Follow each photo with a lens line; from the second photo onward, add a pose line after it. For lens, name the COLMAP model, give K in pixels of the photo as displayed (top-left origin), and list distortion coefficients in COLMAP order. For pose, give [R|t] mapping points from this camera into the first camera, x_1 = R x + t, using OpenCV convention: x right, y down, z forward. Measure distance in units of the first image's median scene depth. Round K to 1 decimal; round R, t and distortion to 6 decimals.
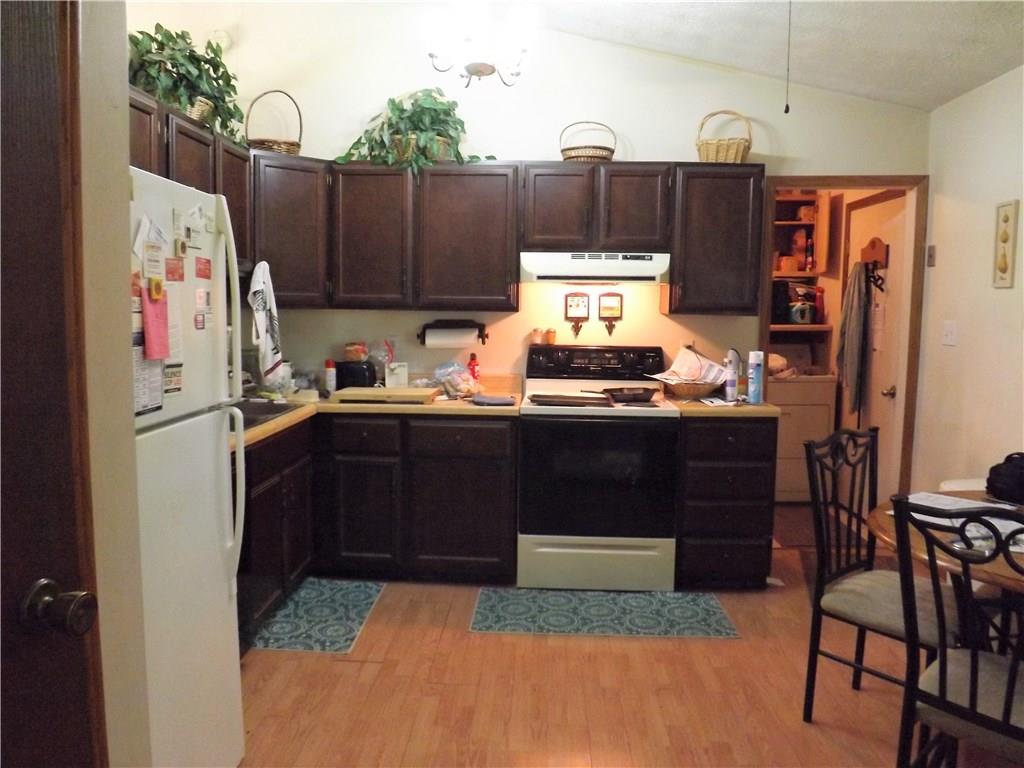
lens RADIAL K [[763.6, 0, 494.7], [0, 763.6, 384.8], [0, 0, 1]] dist [-0.060851, -0.000215]
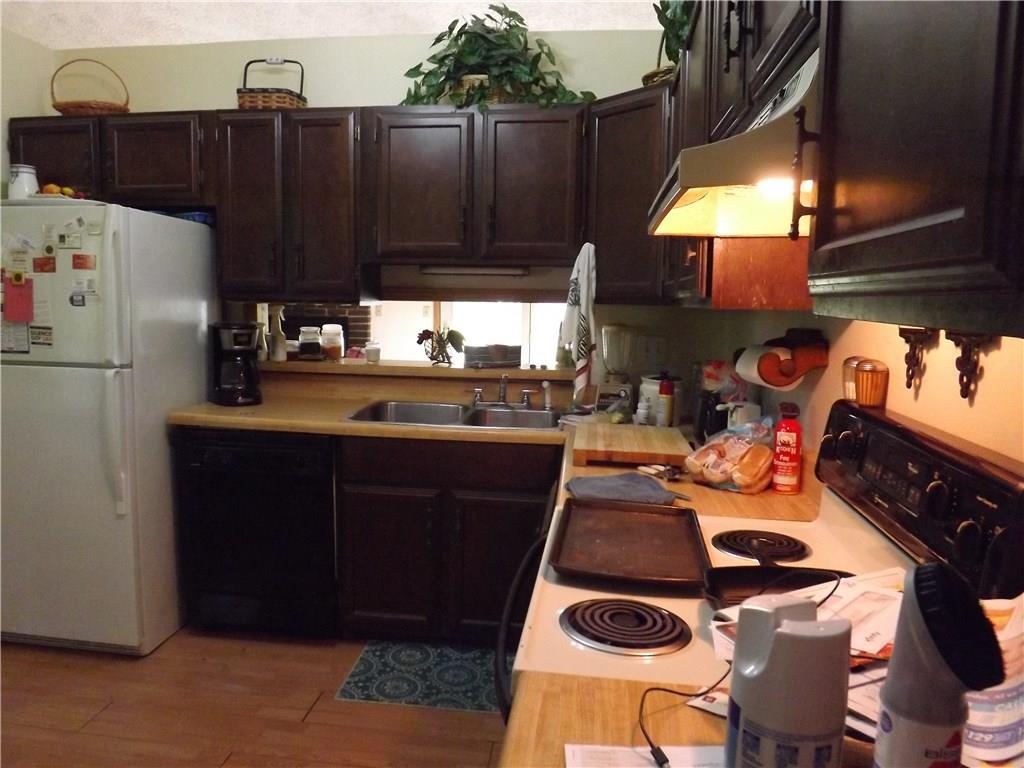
lens RADIAL K [[763.6, 0, 494.7], [0, 763.6, 384.8], [0, 0, 1]] dist [-0.060851, -0.000215]
pose [[-0.080259, 0.108091, -0.990896, 0.995173], [-0.118539, 0.986013, 0.117160, -0.193706], [0.989700, 0.126863, -0.066323, 1.985886]]
